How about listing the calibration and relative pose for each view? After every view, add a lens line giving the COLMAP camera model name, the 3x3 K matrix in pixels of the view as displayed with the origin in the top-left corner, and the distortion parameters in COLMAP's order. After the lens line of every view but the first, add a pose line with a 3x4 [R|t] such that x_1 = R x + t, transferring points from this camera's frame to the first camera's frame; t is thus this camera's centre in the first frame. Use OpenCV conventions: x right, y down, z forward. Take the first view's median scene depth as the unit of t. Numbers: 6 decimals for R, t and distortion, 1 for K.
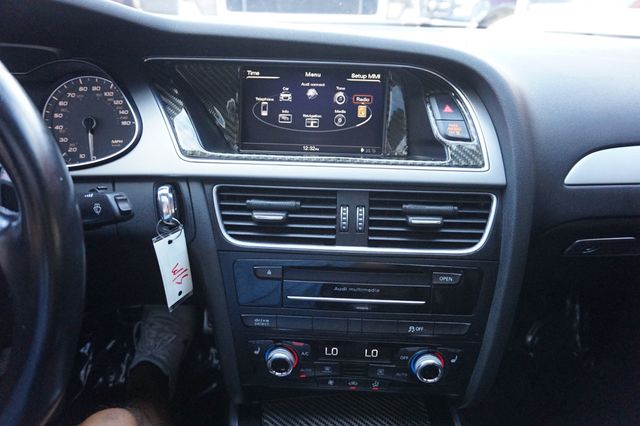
lens RADIAL K [[435.2, 0, 322.8], [0, 435.2, 212.4], [0, 0, 1]] dist [-0.052653, 0.046162]
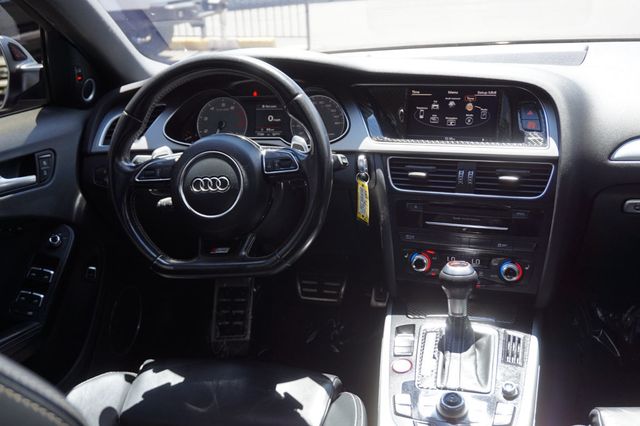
lens RADIAL K [[662.4, 0, 320.0], [0, 662.4, 213.0], [0, 0, 1]] dist [-0.003617, -0.000958]
pose [[0.939507, 0.038799, -0.340324, 0.395187], [-0.065922, 0.995471, -0.068495, 0.347282], [0.336126, 0.086786, 0.937810, -1.521377]]
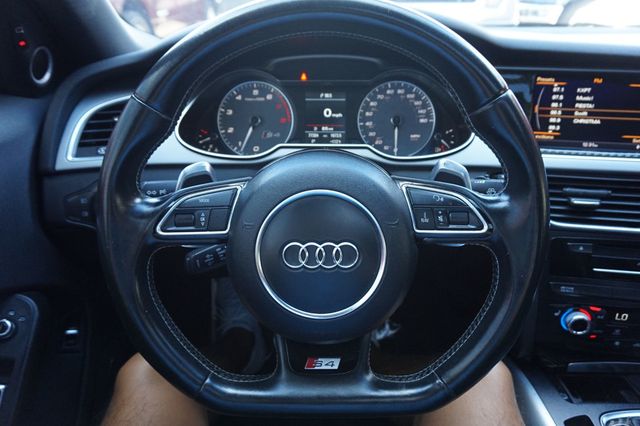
lens RADIAL K [[435.2, 0, 322.8], [0, 435.2, 212.4], [0, 0, 1]] dist [-0.052653, 0.046162]
pose [[0.991897, 0.030535, -0.123319, -0.650706], [-0.026943, 0.999166, 0.030692, 0.019378], [0.124154, -0.027121, 0.991892, -0.260310]]
